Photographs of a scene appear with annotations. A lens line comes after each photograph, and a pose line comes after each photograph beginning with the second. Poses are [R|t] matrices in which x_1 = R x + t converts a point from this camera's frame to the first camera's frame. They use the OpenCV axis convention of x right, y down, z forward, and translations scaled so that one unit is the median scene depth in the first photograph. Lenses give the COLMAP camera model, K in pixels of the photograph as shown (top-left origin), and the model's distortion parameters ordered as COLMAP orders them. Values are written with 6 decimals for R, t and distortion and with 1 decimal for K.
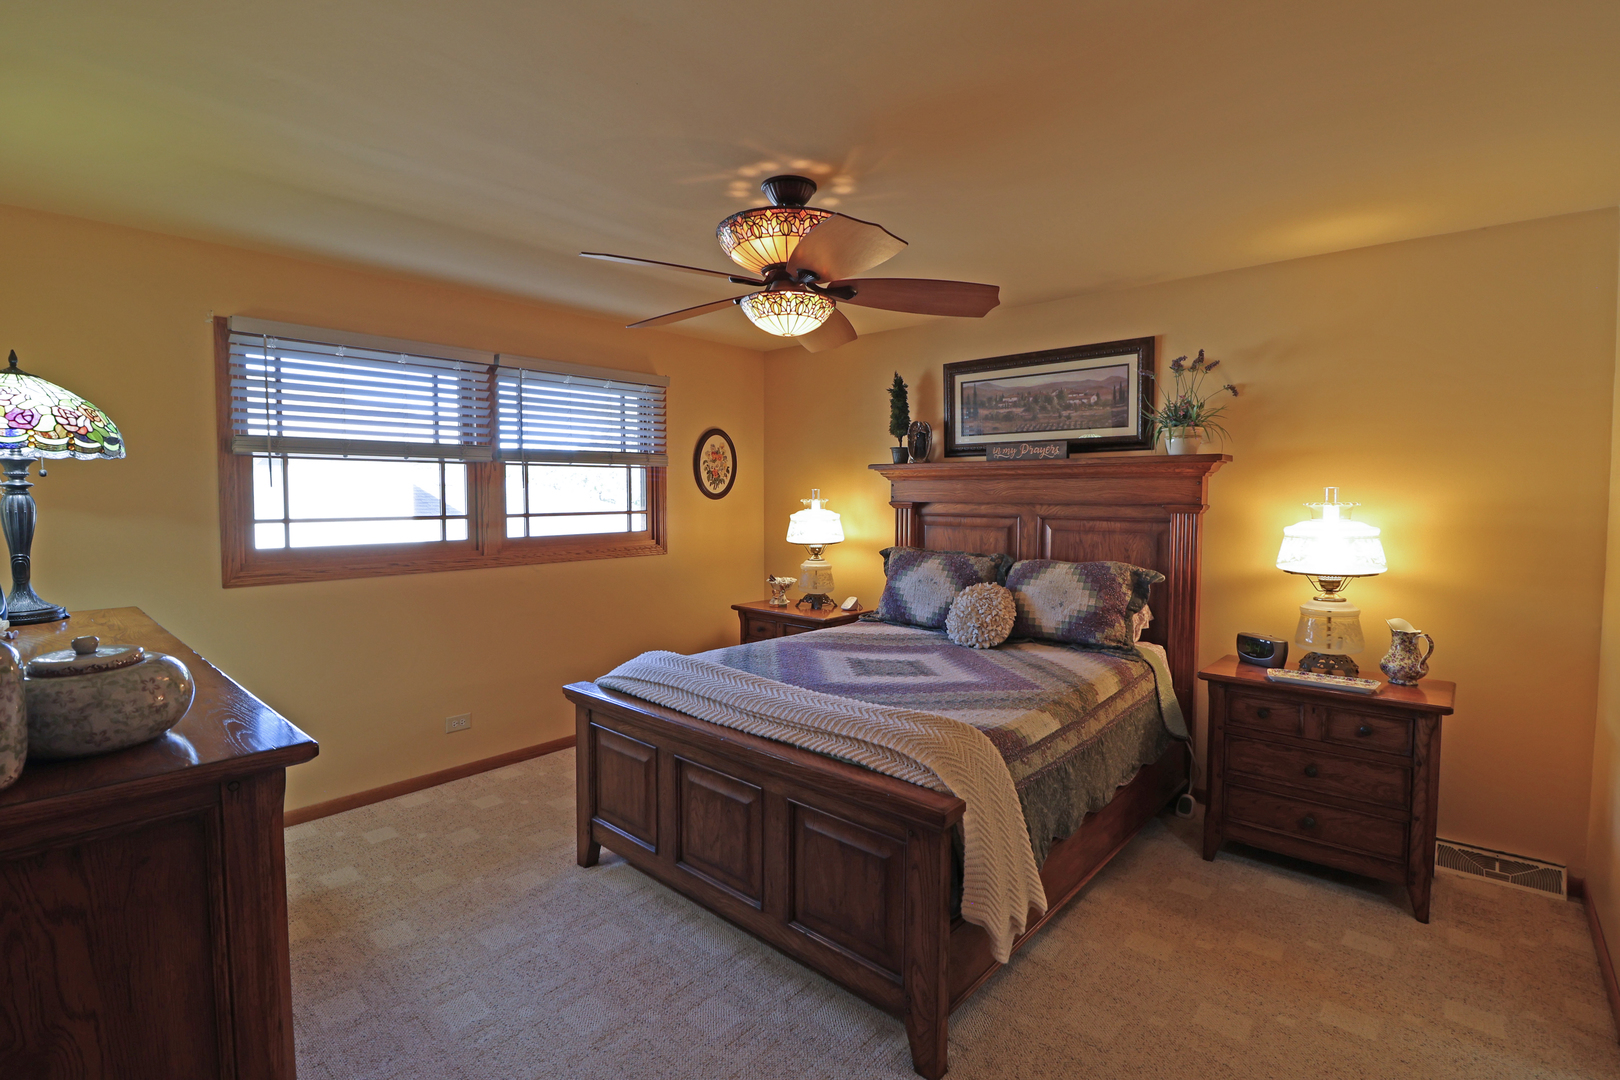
lens RADIAL K [[738.2, 0, 798.0], [0, 738.2, 527.1], [0, 0, 1]] dist [0.000779, -0.014500]
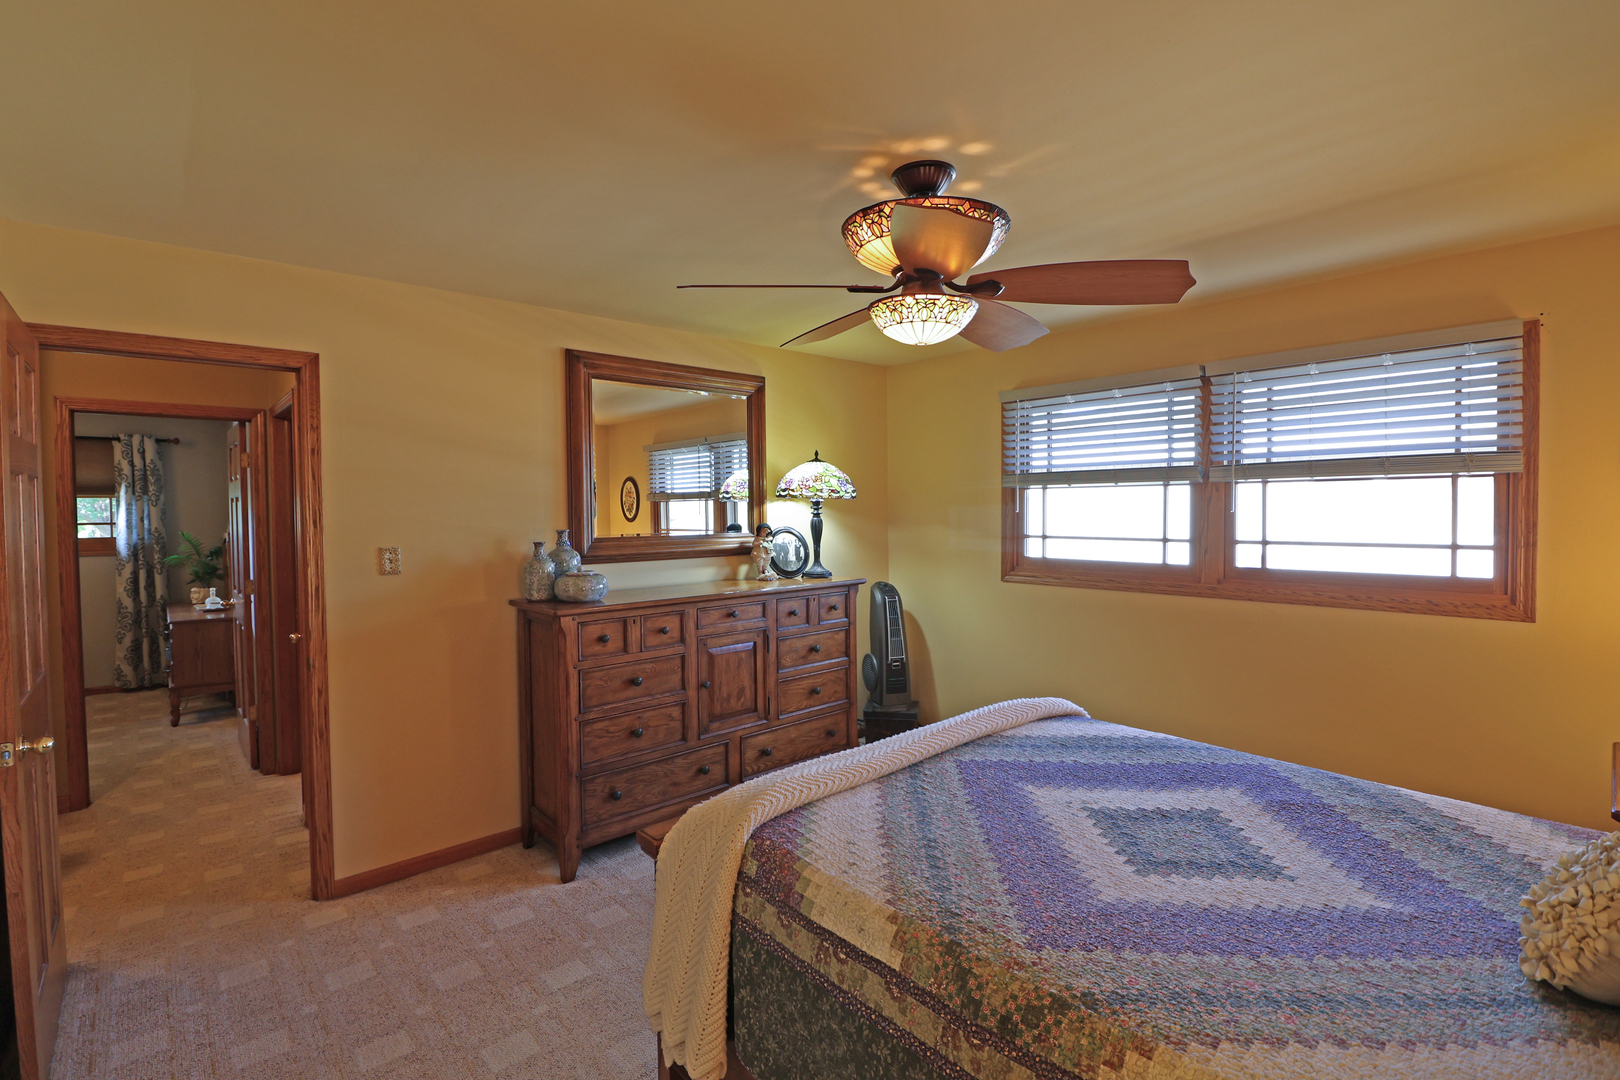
lens RADIAL K [[738.2, 0, 798.0], [0, 738.2, 527.1], [0, 0, 1]] dist [0.000779, -0.014500]
pose [[-0.105138, 0.018720, -0.994281, 0.554886], [-0.046720, 0.998626, 0.023742, -0.030698], [0.993360, 0.048949, -0.104119, 0.595321]]
